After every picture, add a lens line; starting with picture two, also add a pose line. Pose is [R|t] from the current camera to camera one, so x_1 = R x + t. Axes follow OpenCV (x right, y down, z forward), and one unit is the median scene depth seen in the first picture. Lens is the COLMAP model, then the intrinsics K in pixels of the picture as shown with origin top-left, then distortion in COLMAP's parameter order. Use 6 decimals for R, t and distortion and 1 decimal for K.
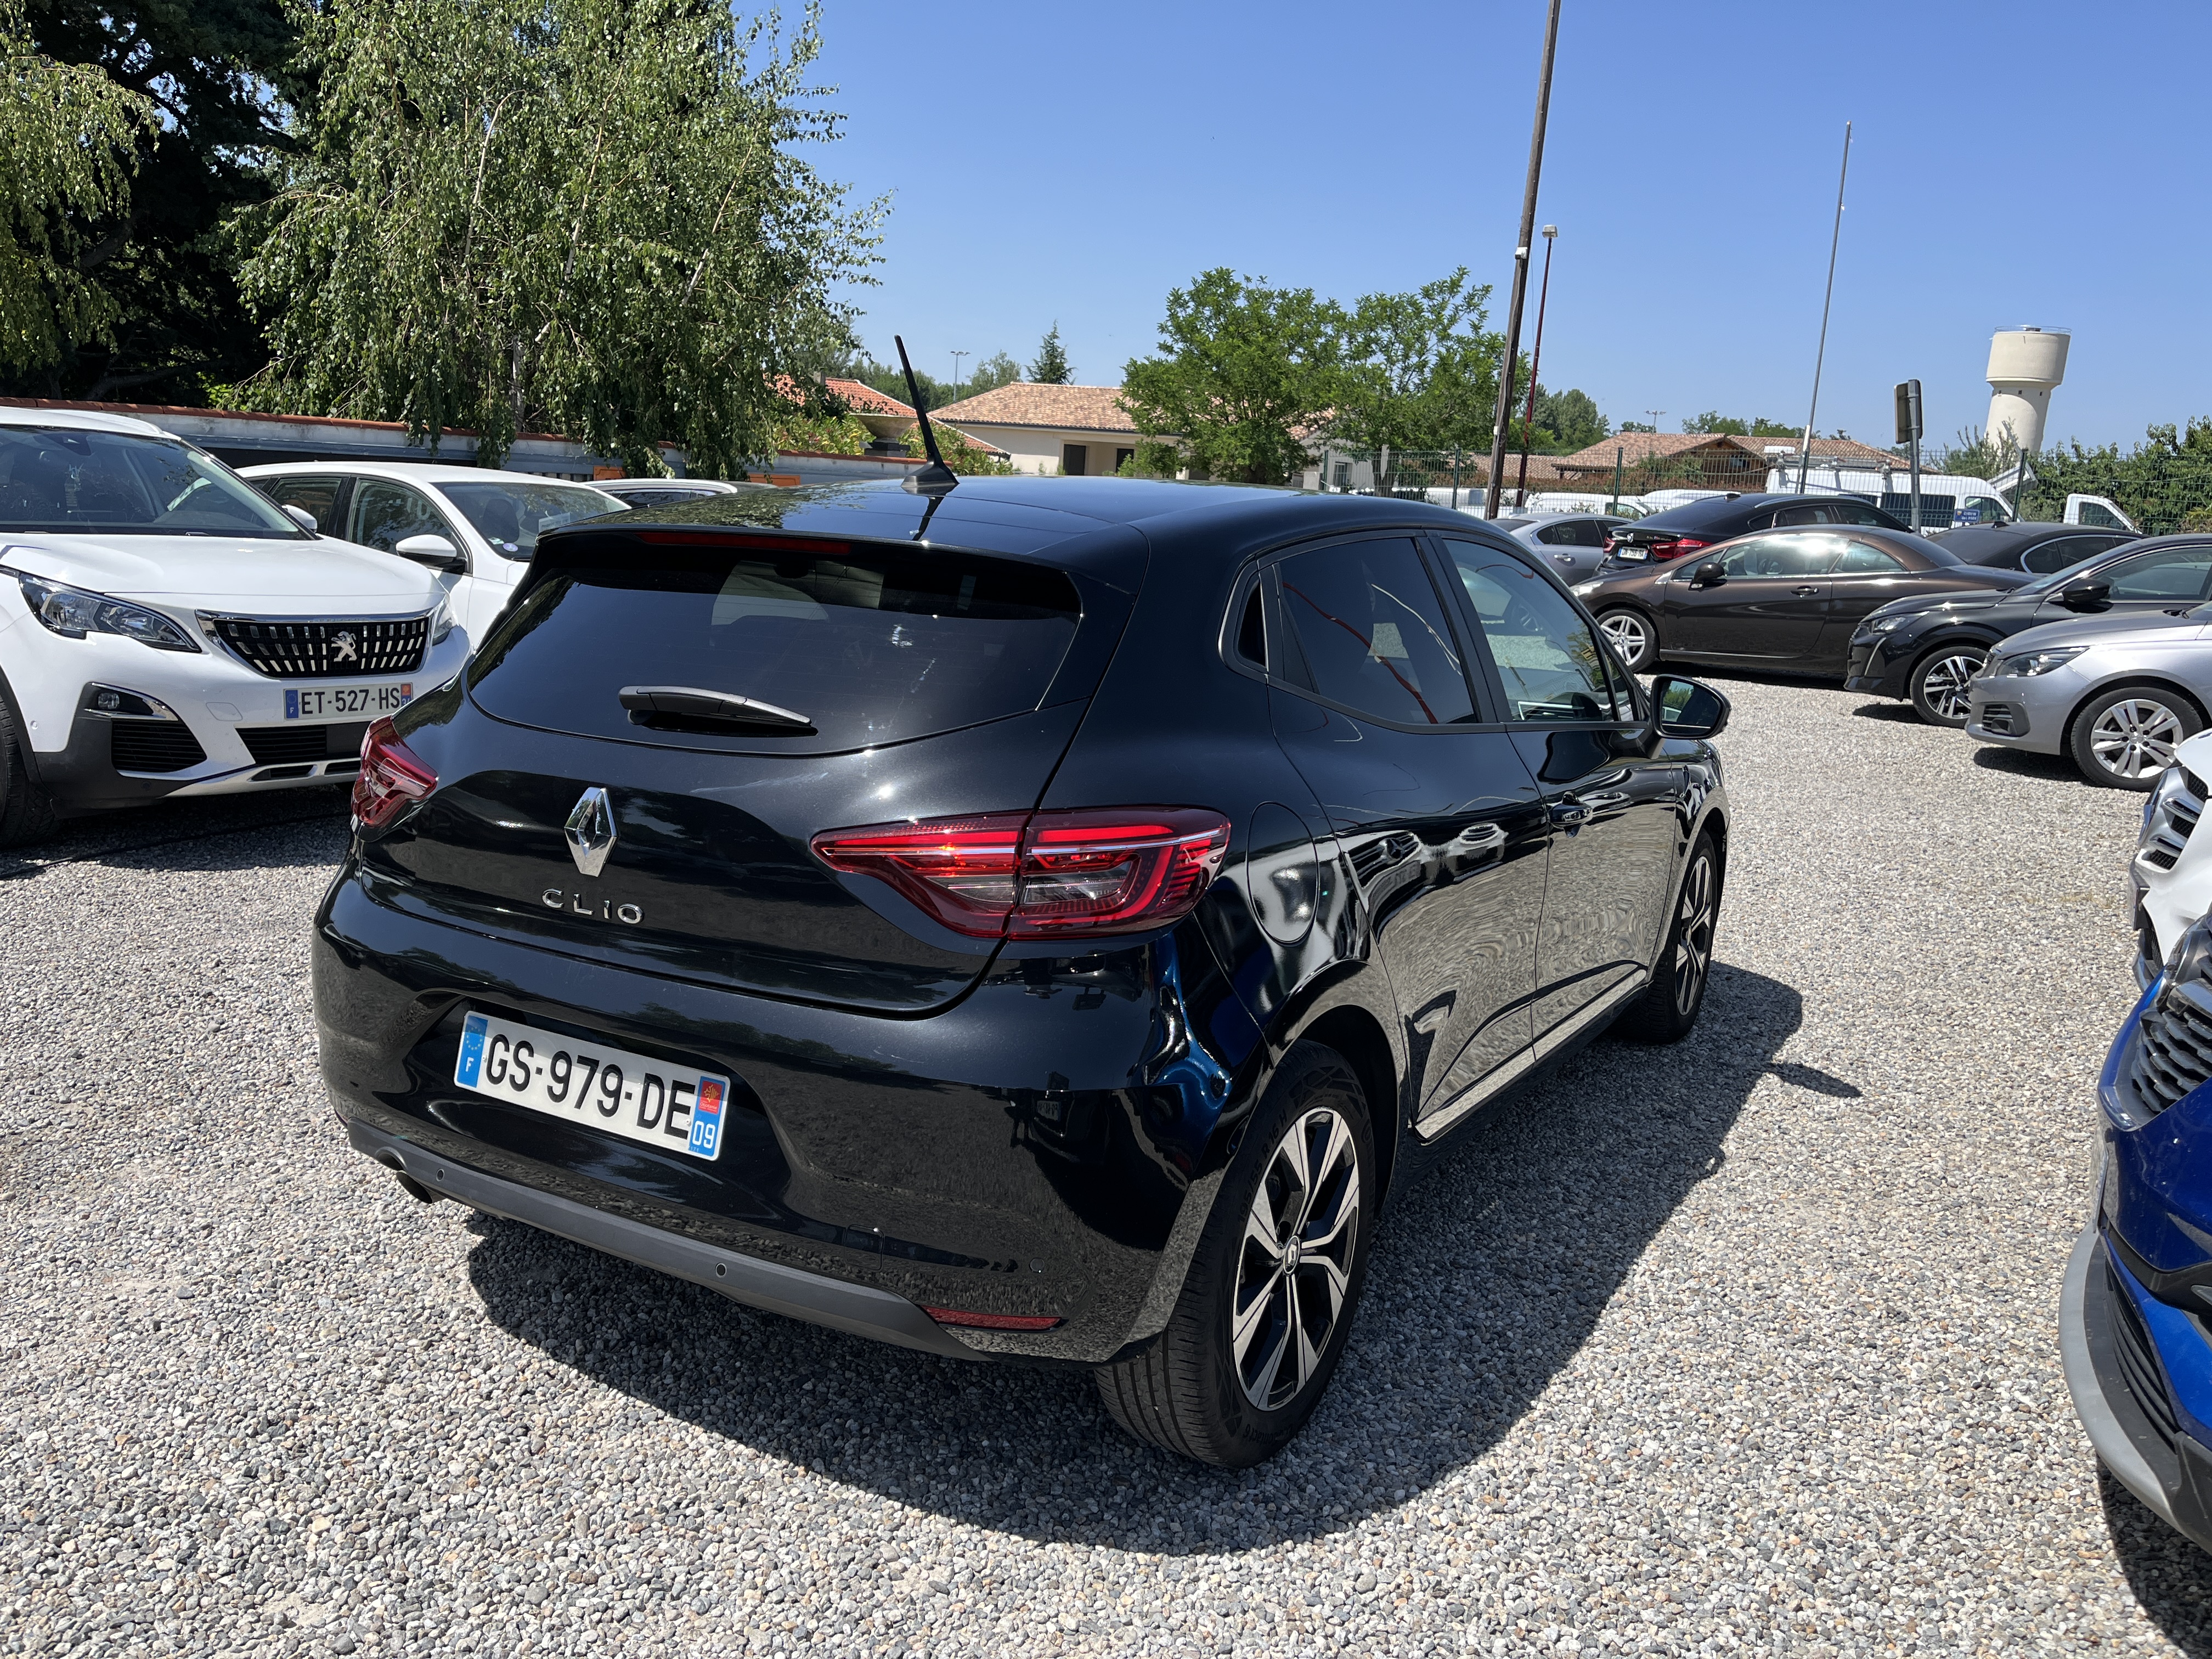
lens RADIAL K [[1681.9, 0, 1106.0], [0, 1681.9, 829.5], [0, 0, 1]] dist [0.078726, -0.101347]
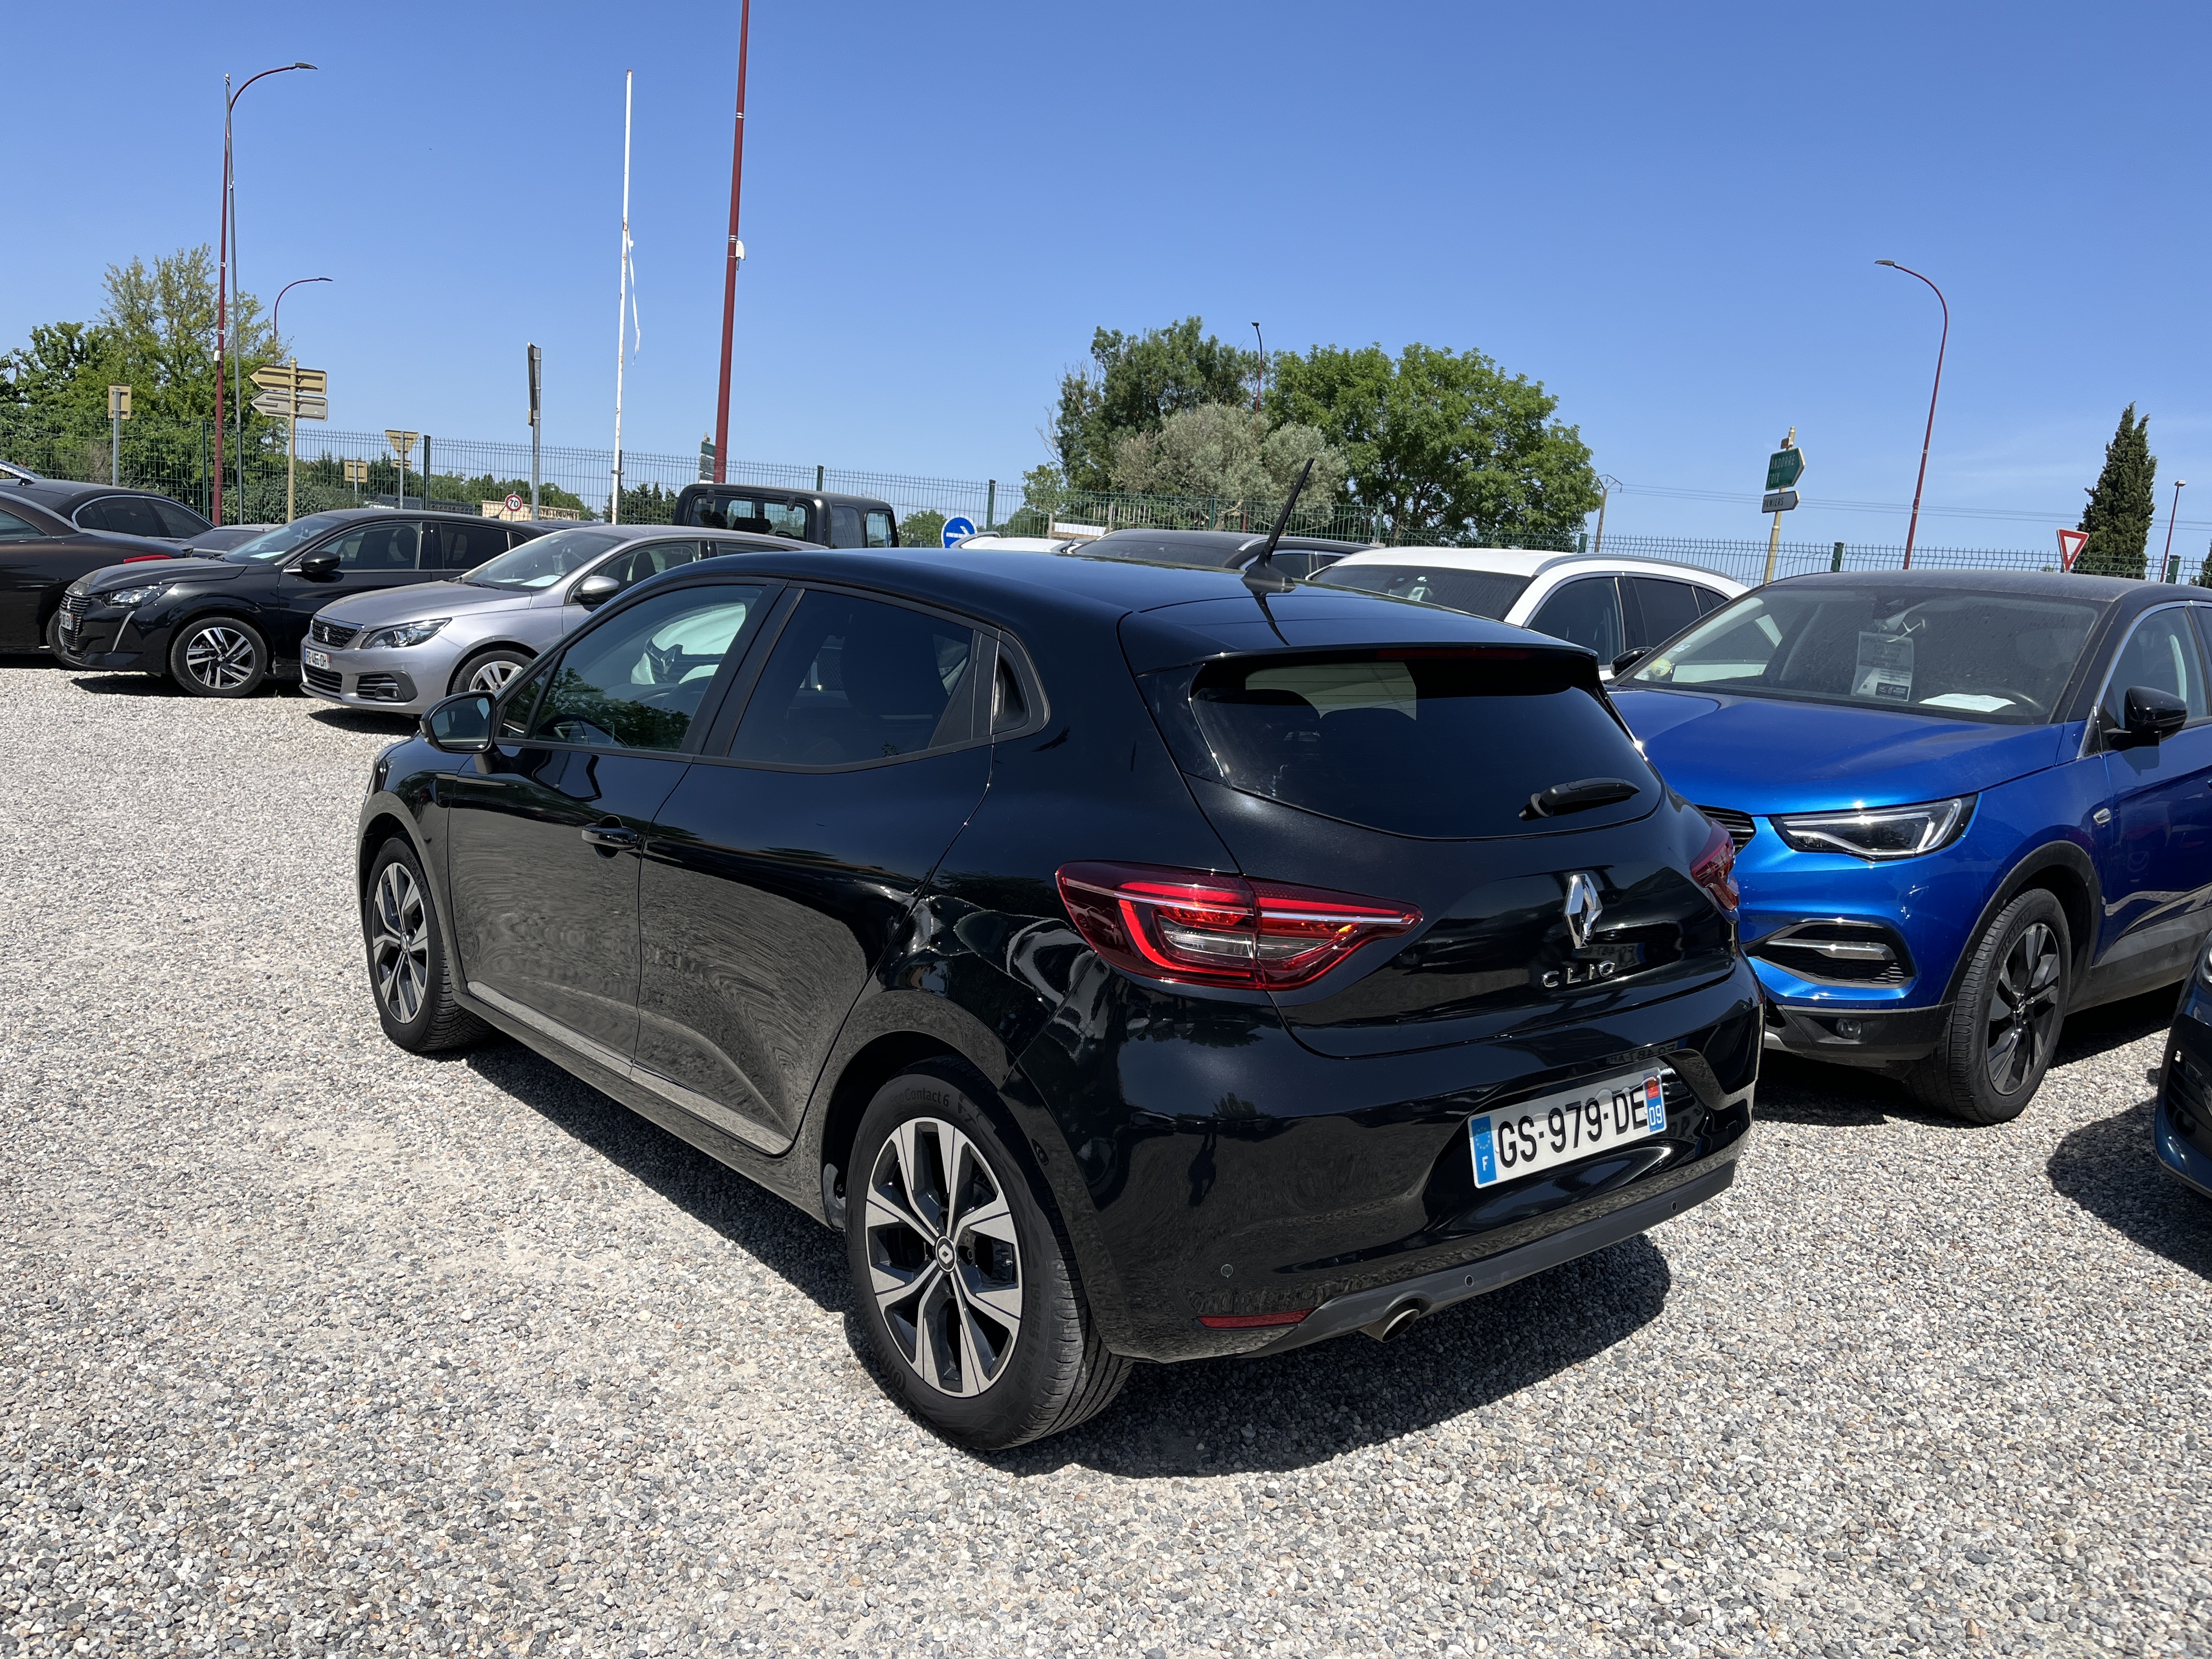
lens RADIAL K [[1681.9, 0, 1106.0], [0, 1681.9, 829.5], [0, 0, 1]] dist [0.078726, -0.101347]
pose [[0.321824, -0.168132, 0.931752, -0.294259], [0.129059, 0.982711, 0.132751, -0.050434], [-0.937962, 0.077528, 0.337959, 0.175979]]
